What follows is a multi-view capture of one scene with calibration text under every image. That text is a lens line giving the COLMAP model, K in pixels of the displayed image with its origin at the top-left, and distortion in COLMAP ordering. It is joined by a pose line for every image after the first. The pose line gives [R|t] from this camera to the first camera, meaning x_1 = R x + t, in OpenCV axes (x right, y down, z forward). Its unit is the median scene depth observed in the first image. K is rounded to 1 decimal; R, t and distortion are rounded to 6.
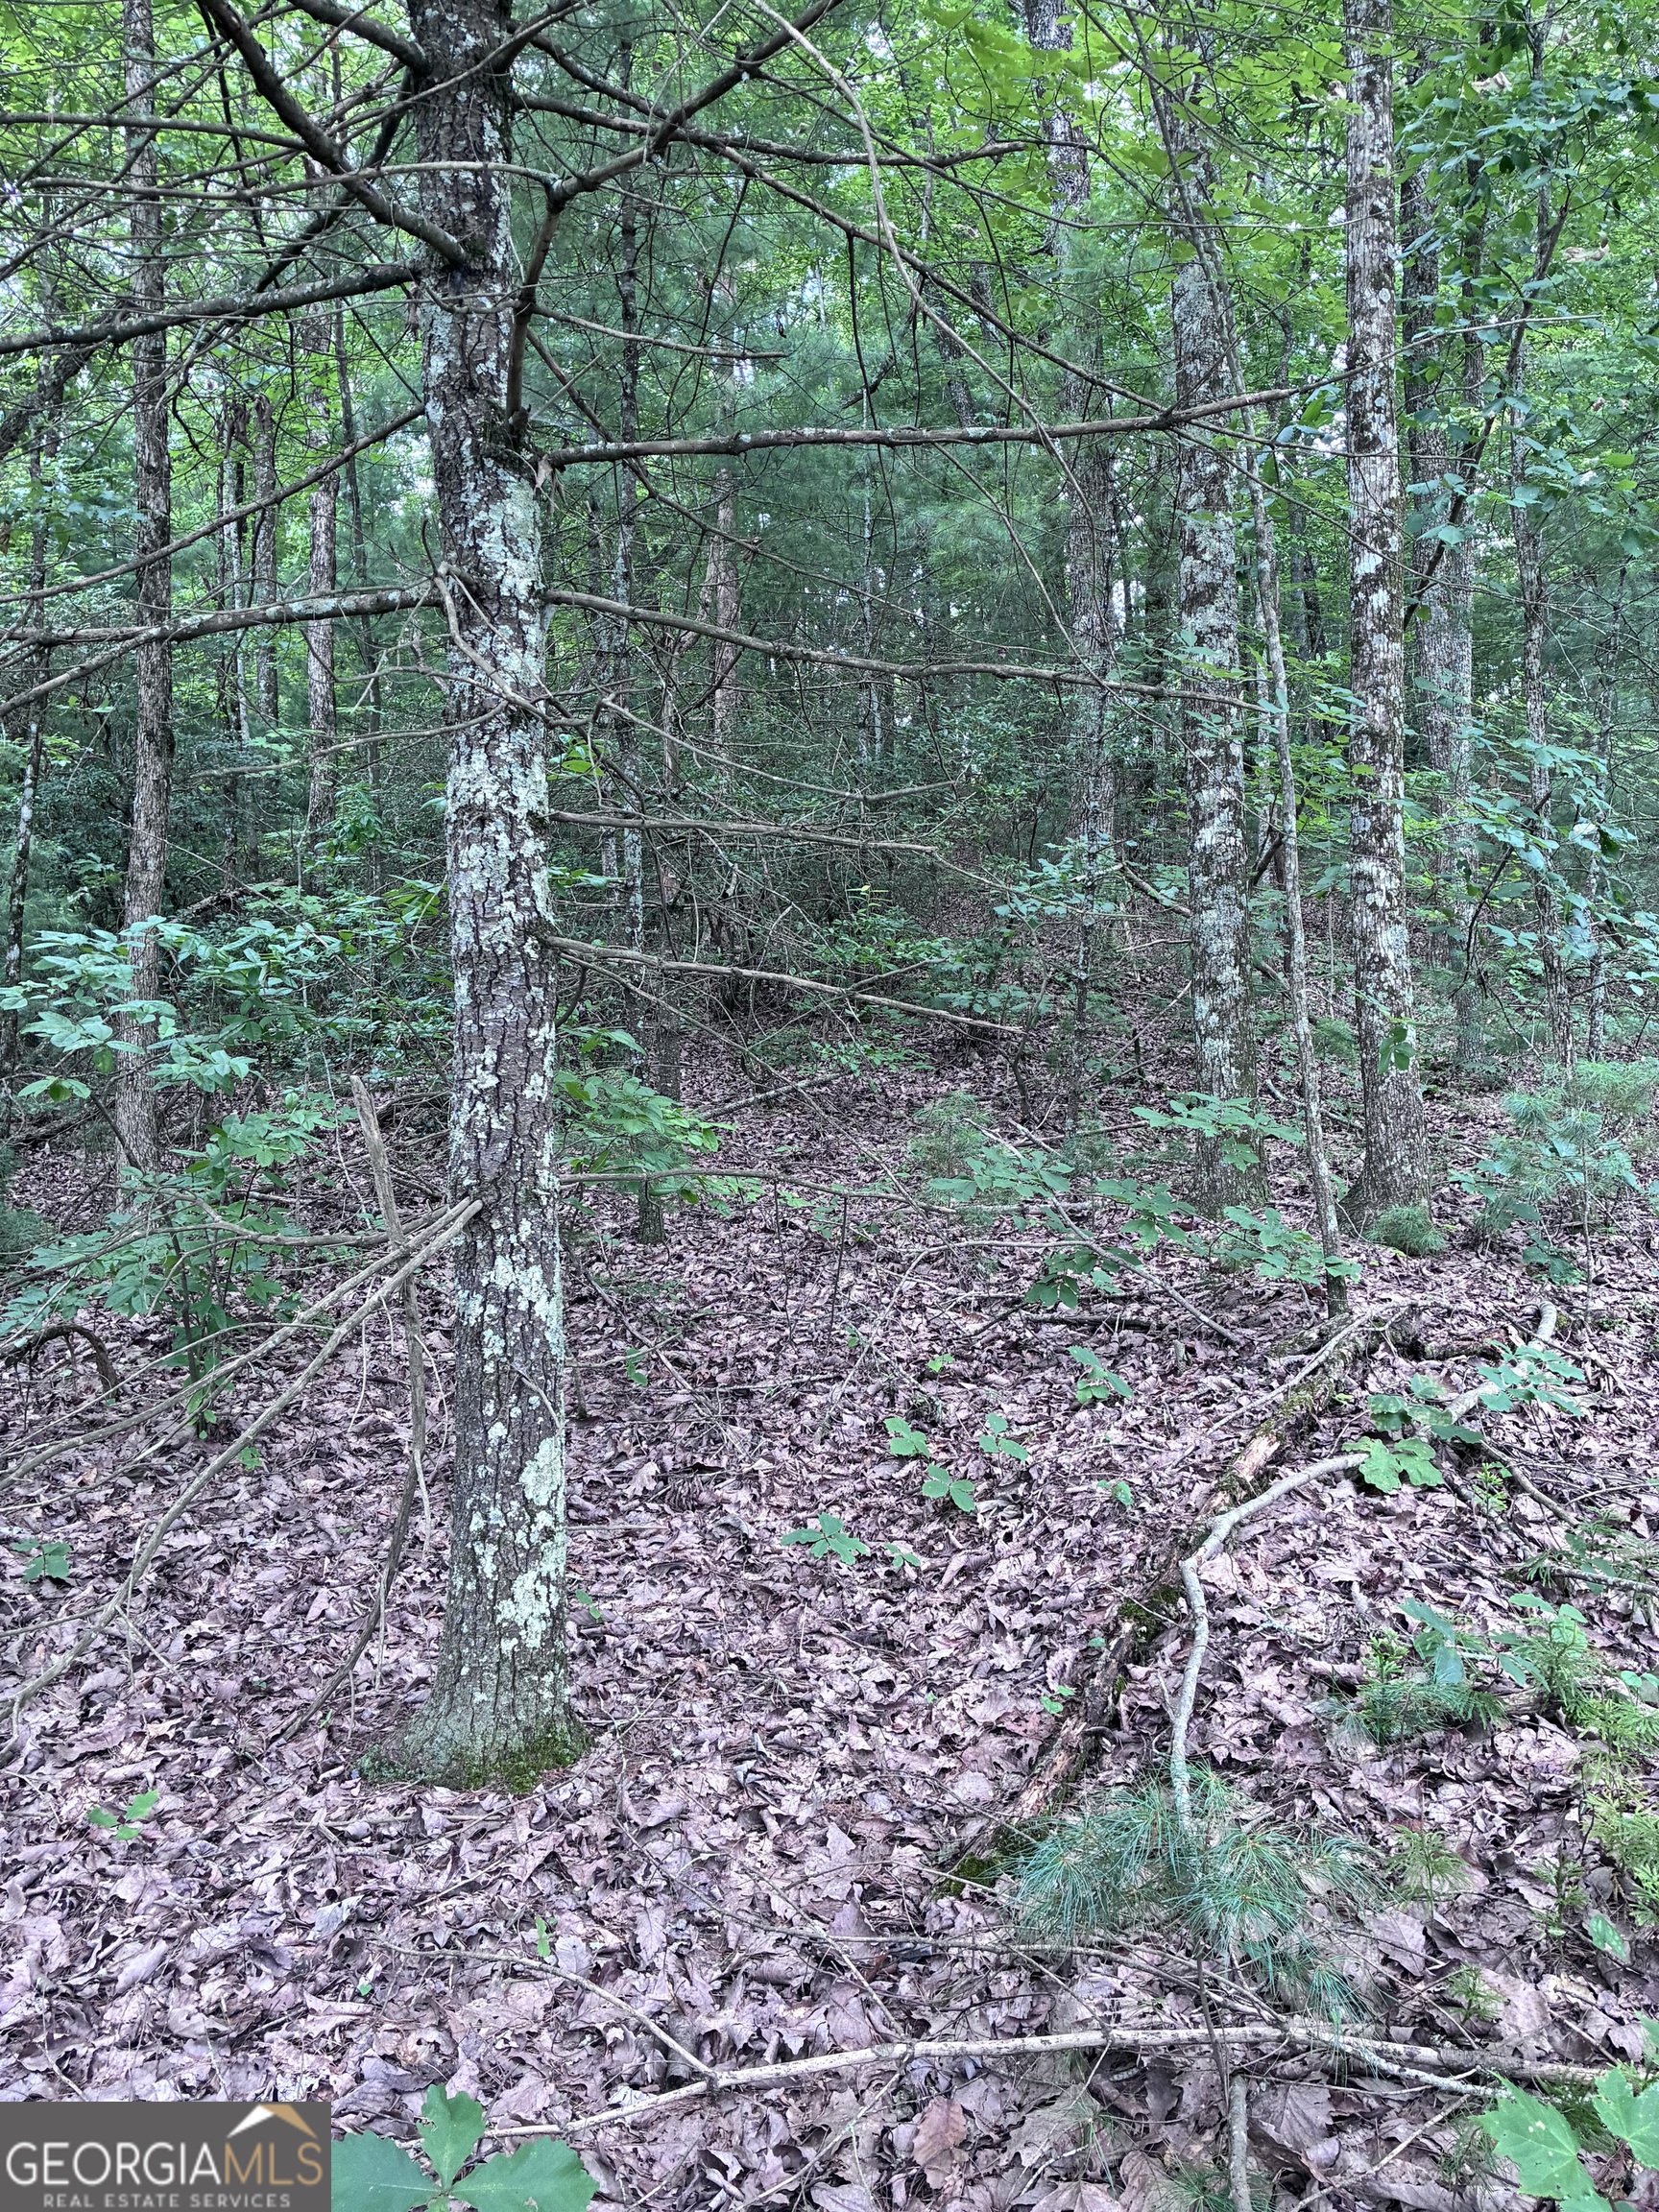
lens RADIAL K [[1655.4, 0, 829.3], [0, 1655.4, 1104.1], [0, 0, 1]] dist [0.000967, -0.011371]
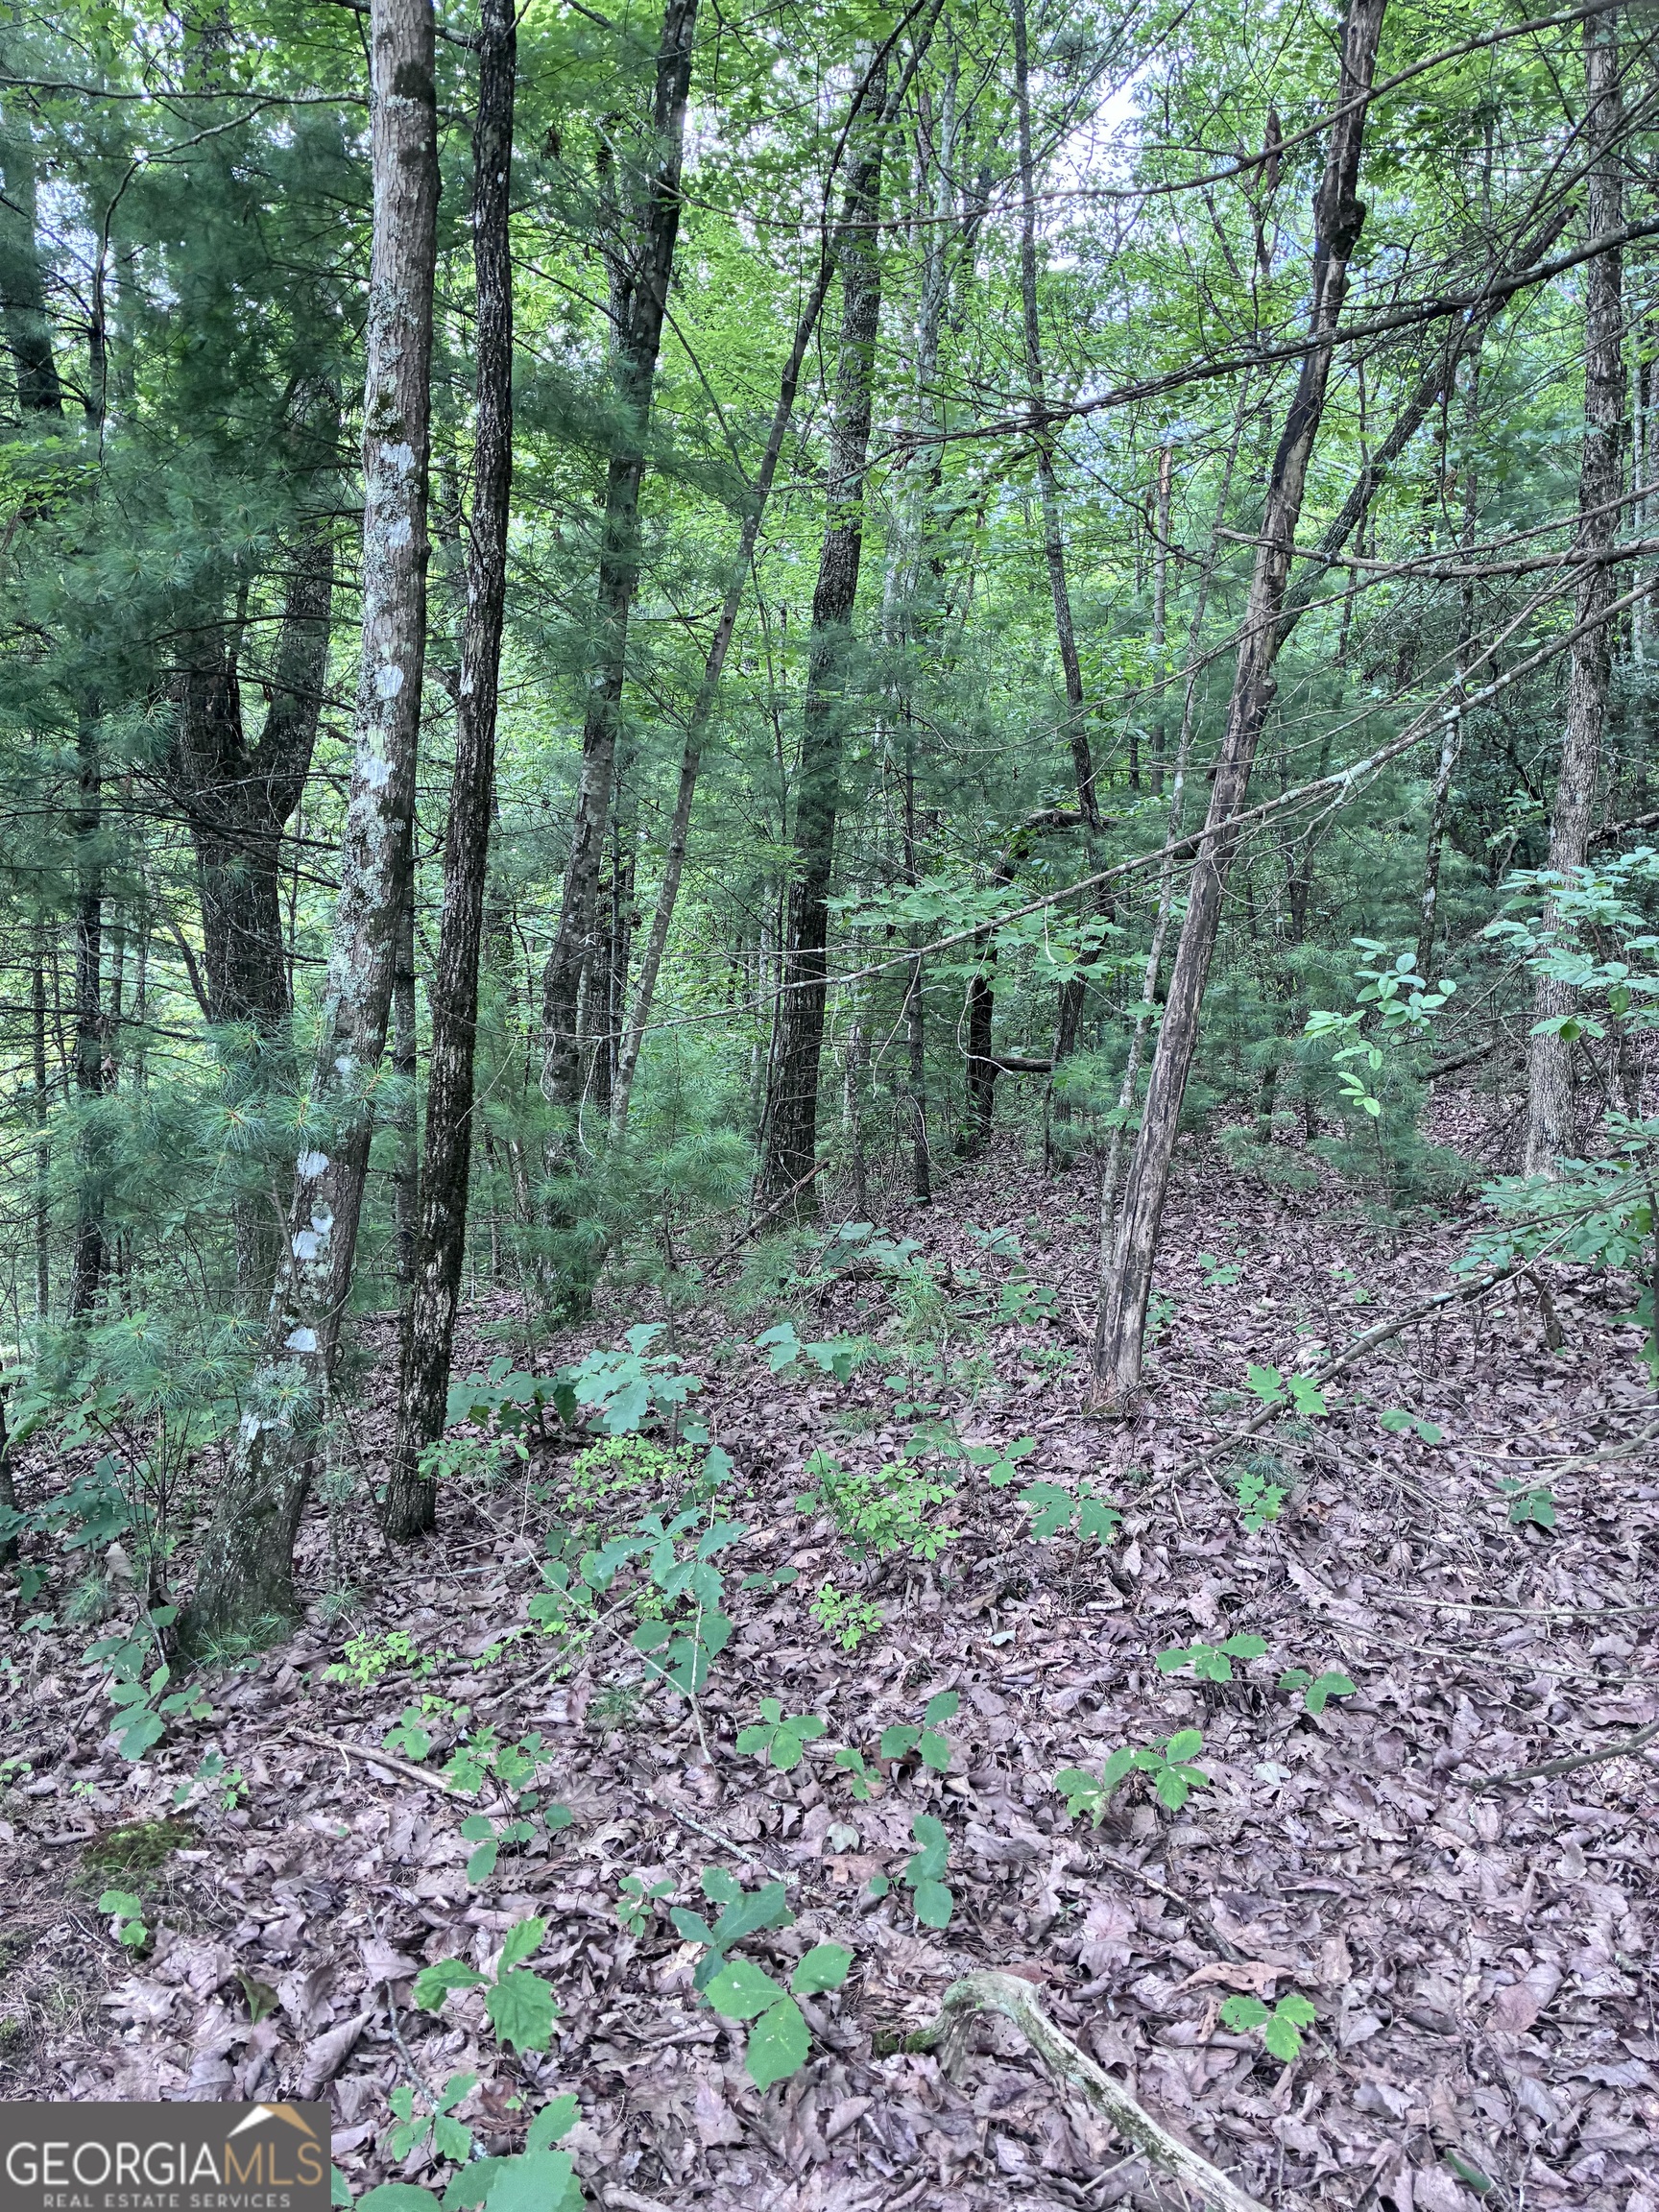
lens RADIAL K [[1655.4, 0, 824.5], [0, 1655.4, 1105.7], [0, 0, 1]] dist [0.000967, -0.011371]
pose [[0.722661, 0.055097, -0.689003, -0.111770], [-0.030604, 0.998391, 0.047739, 0.003014], [0.690524, -0.013413, 0.723185, -0.005039]]
